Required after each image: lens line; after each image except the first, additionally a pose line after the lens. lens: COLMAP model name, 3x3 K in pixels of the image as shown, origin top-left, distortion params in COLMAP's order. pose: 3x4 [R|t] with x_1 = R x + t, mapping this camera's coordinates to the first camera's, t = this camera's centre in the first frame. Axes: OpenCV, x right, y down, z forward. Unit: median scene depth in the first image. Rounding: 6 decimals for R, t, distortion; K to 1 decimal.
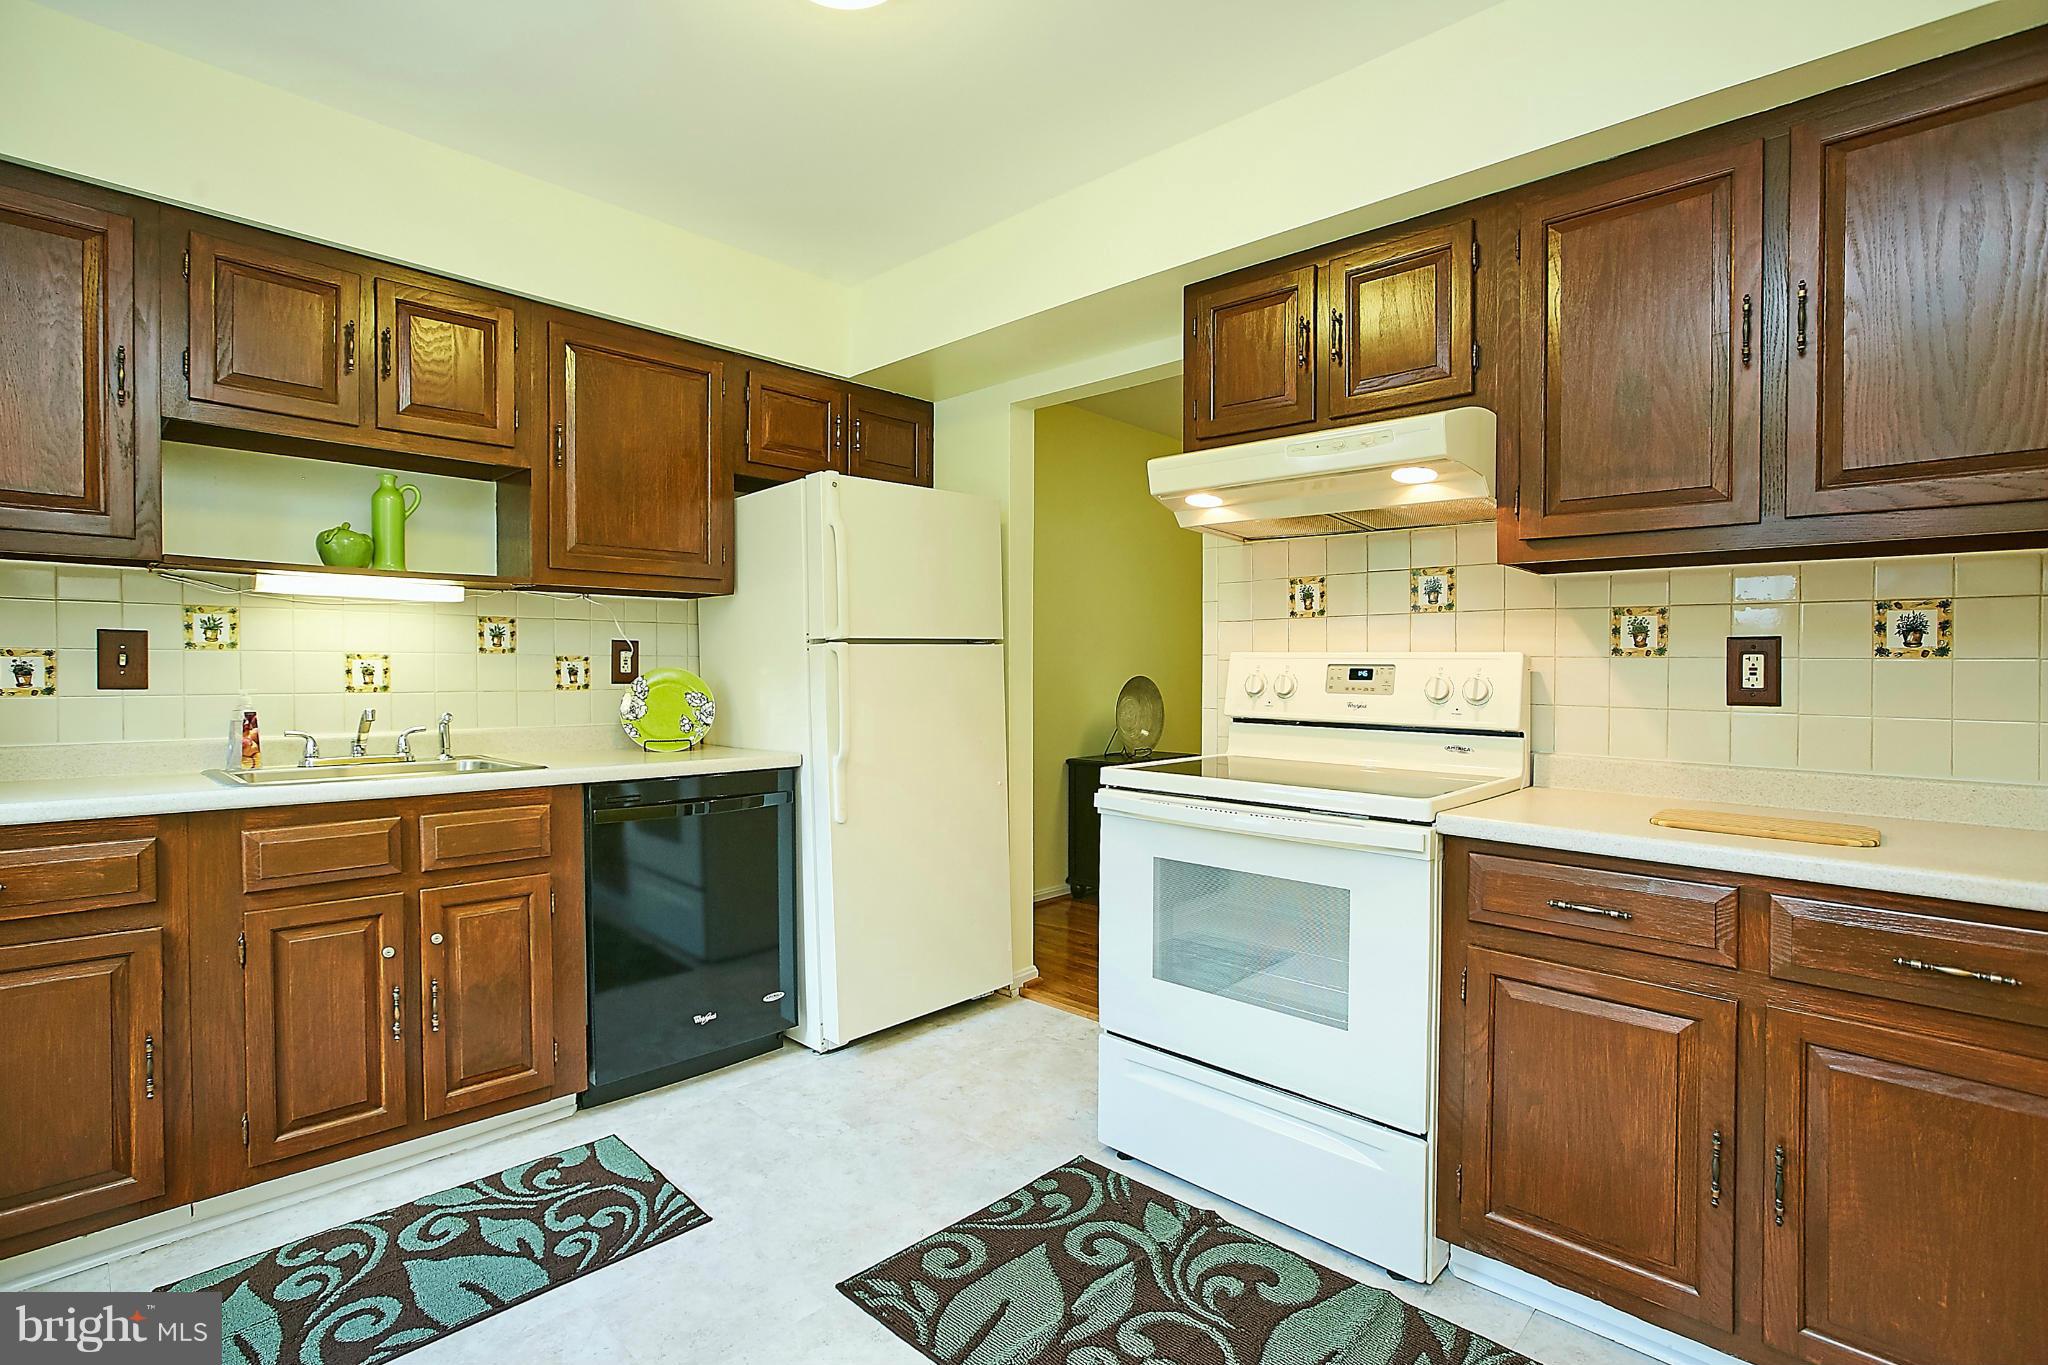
lens RADIAL K [[934.6, 0, 1023.1], [0, 934.6, 667.9], [0, 0, 1]] dist [-0.054136, 0.017240]
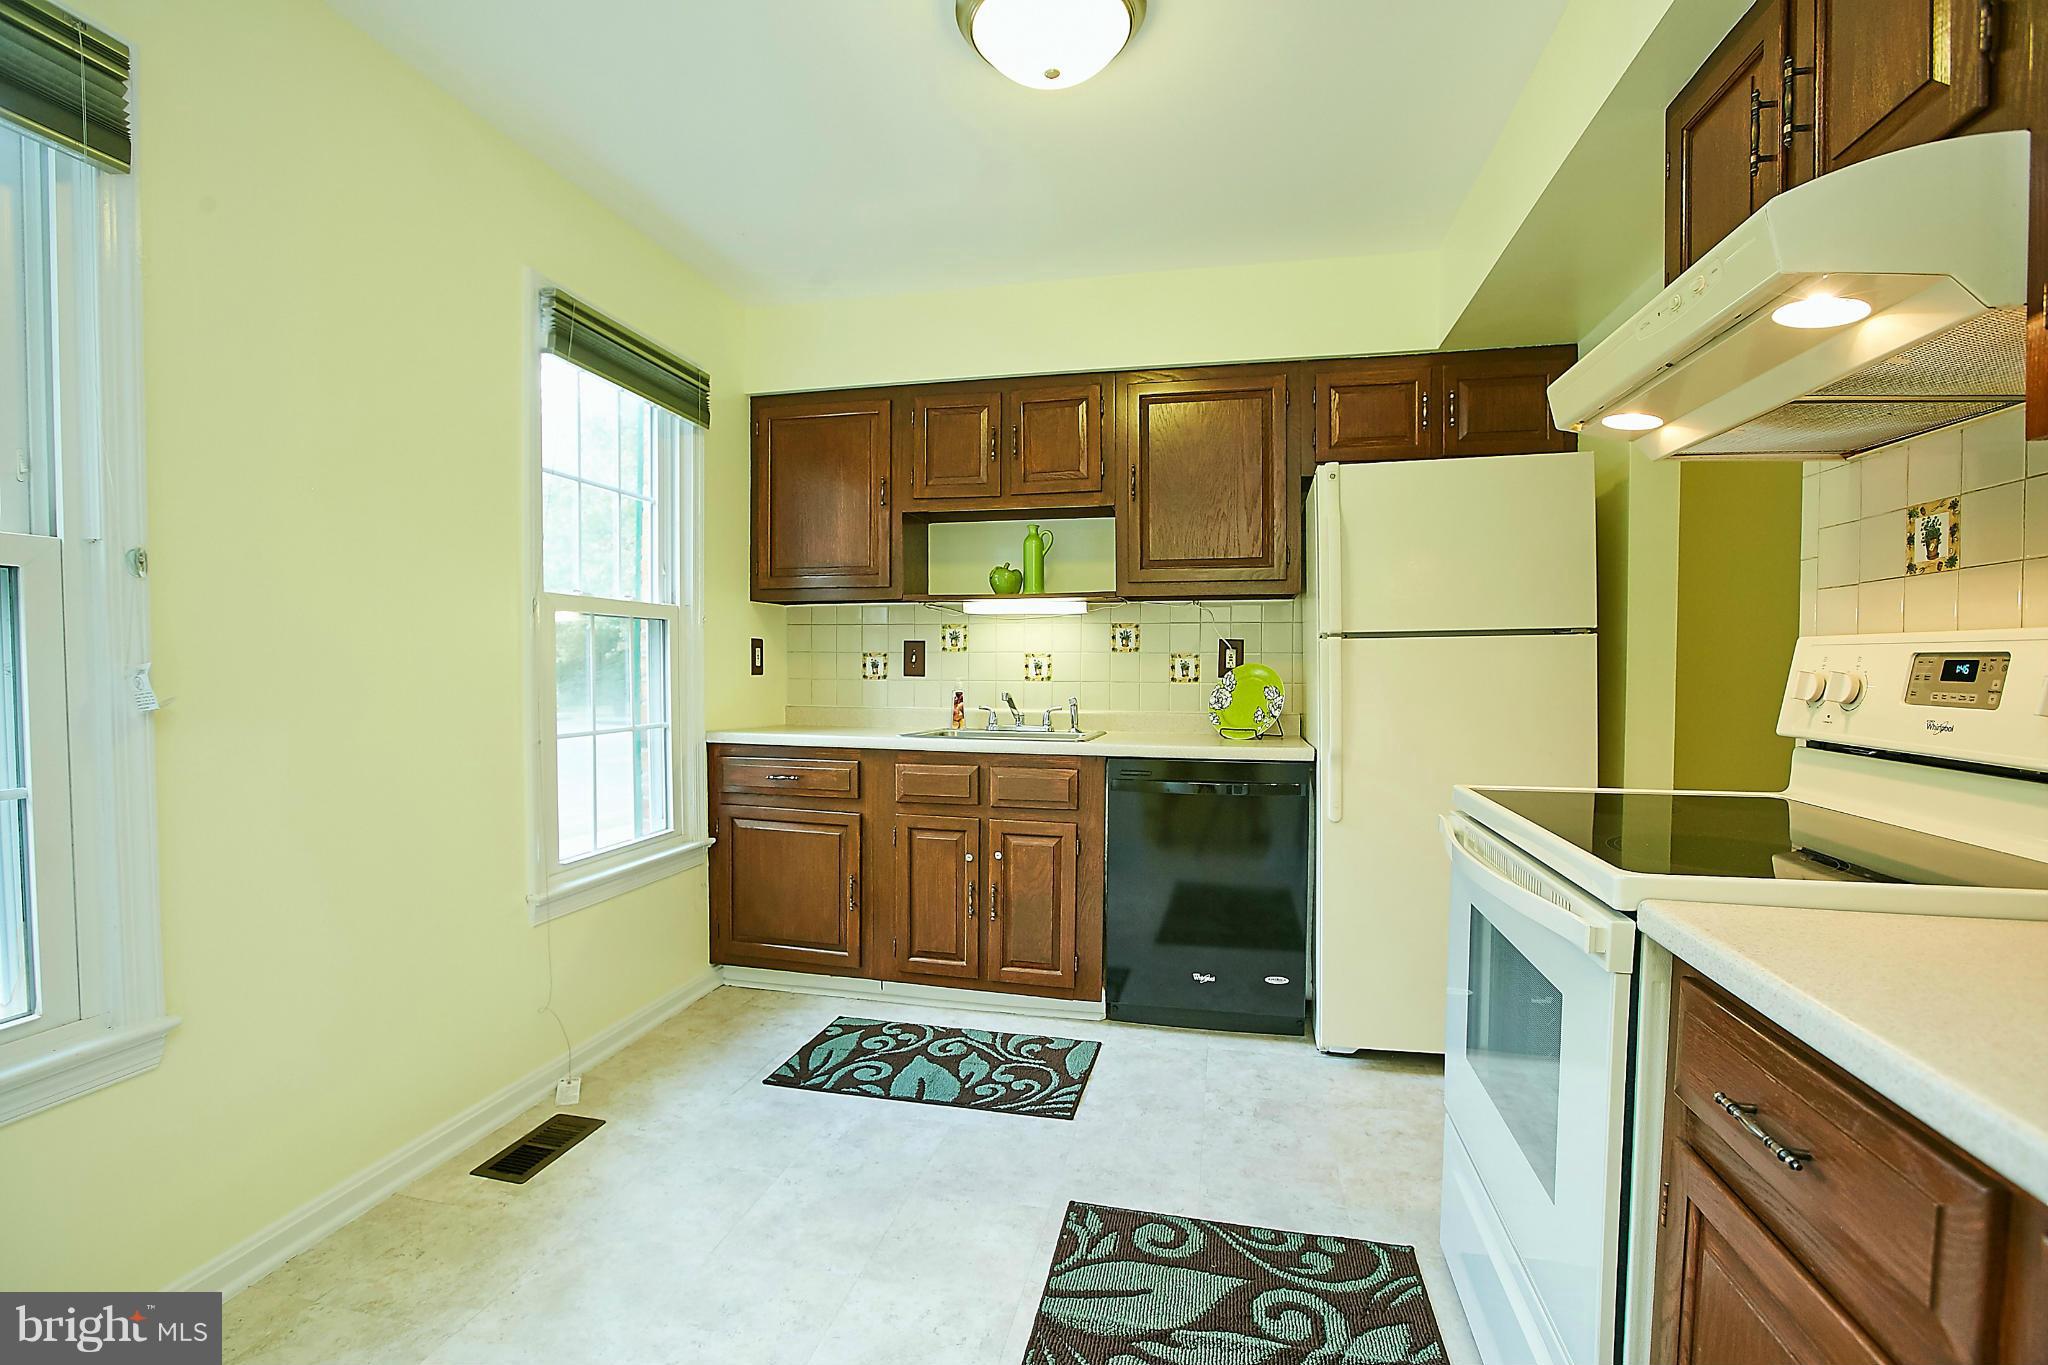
lens RADIAL K [[934.6, 0, 1023.1], [0, 934.6, 667.9], [0, 0, 1]] dist [-0.054136, 0.017240]
pose [[0.519267, 0.001521, -0.854611, 0.618875], [0.000049, 0.999998, 0.001809, 0.004907], [0.854612, -0.000981, 0.519266, 0.290688]]
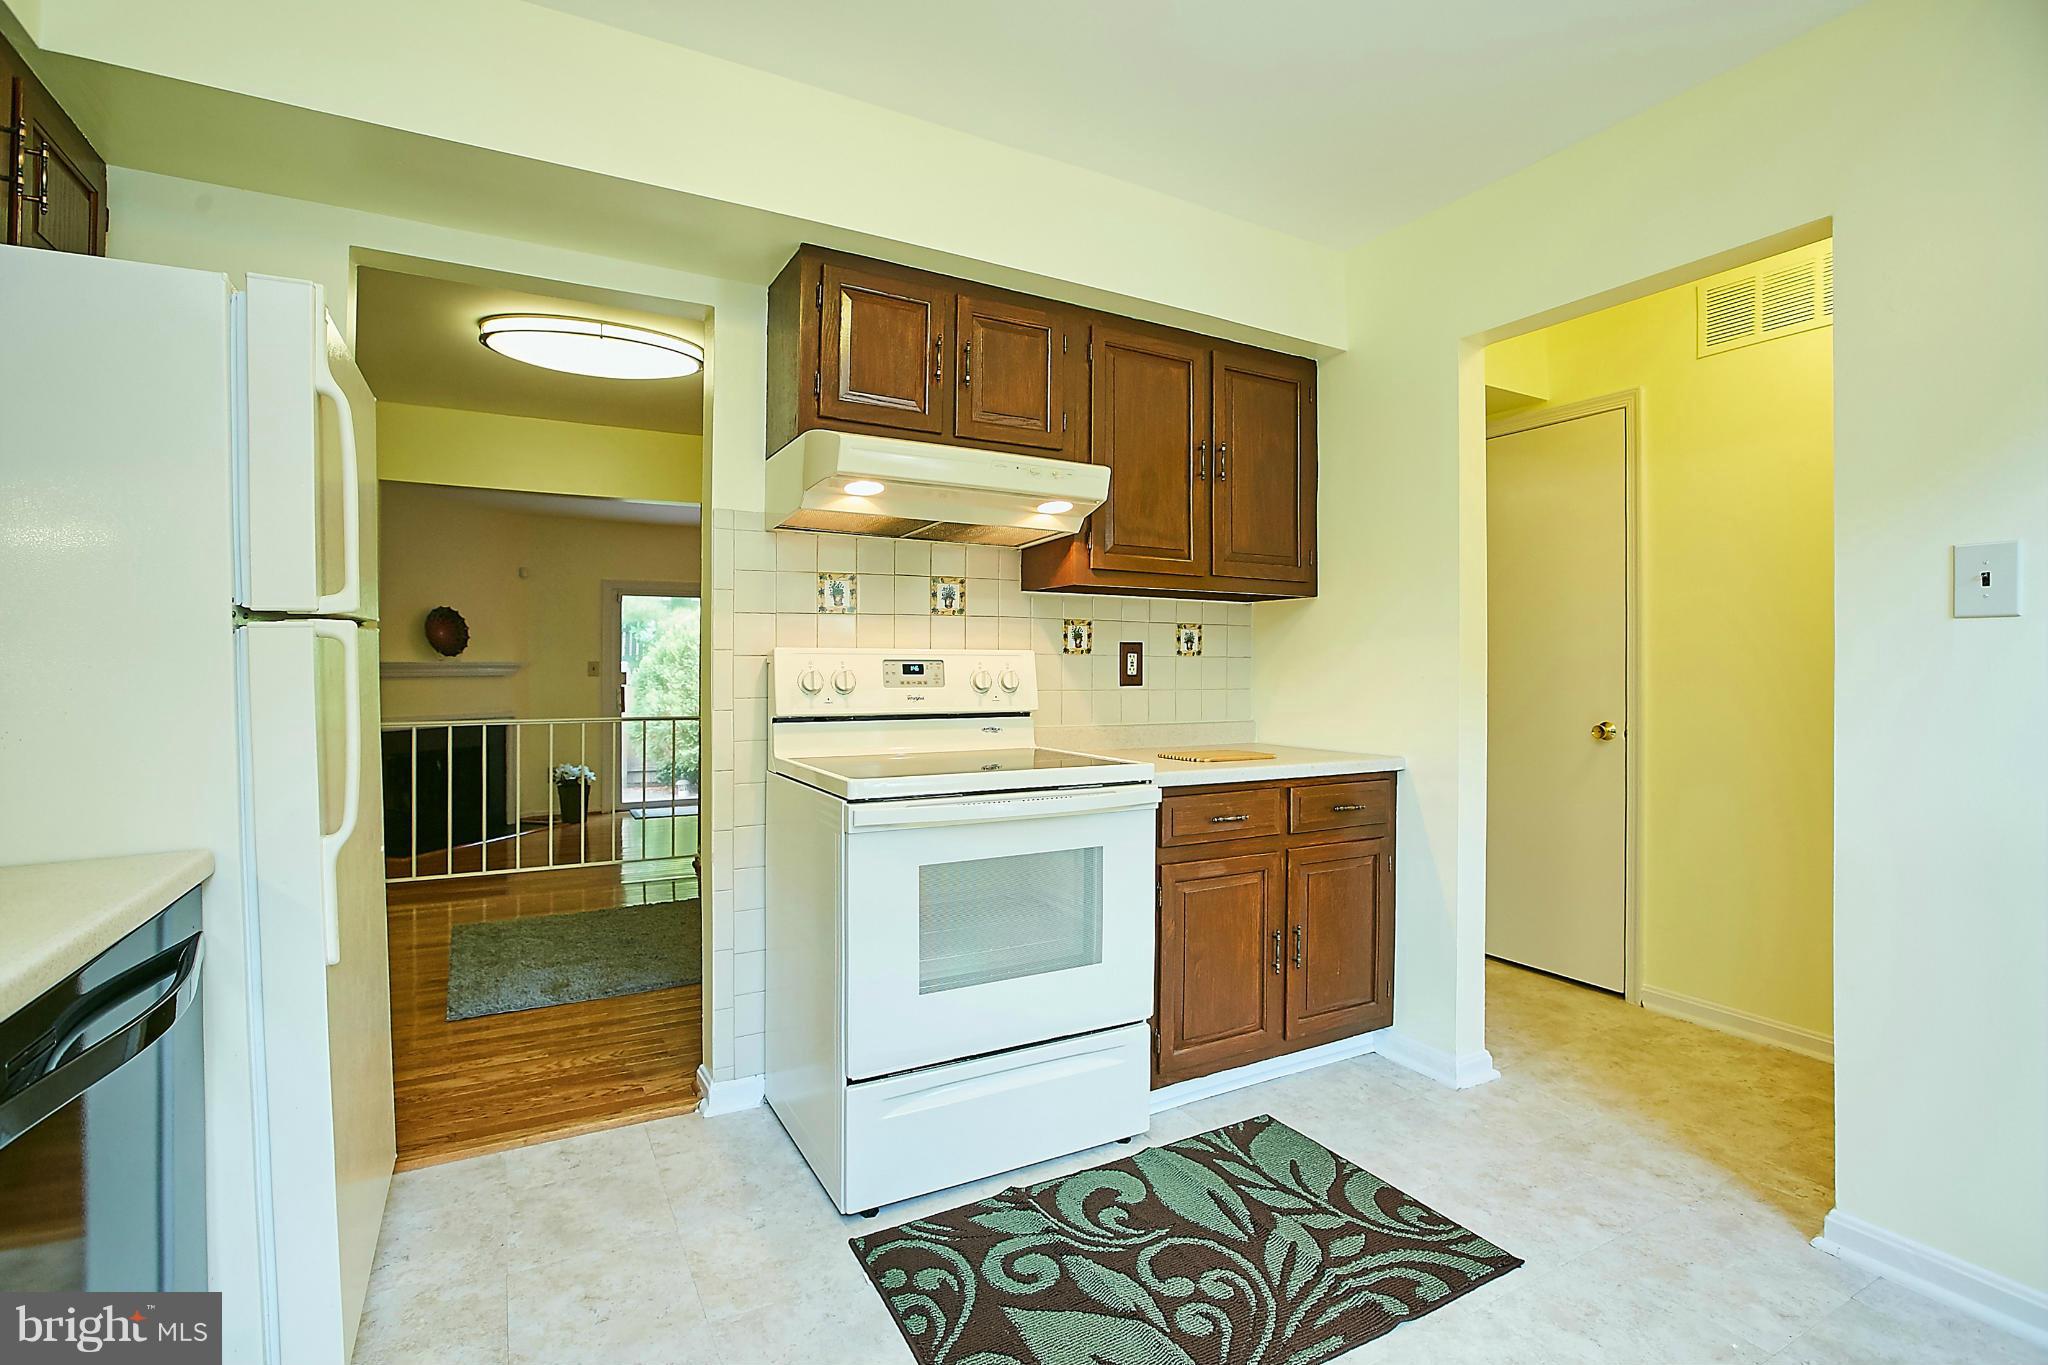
lens RADIAL K [[910.1, 0, 1016.0], [0, 910.1, 659.1], [0, 0, 1]] dist [-0.031481, 0.000140]
pose [[0.327339, -0.004148, 0.944898, -0.711612], [-0.000442, 0.999990, 0.004543, -0.011254], [-0.944907, -0.001905, 0.327334, 0.623364]]
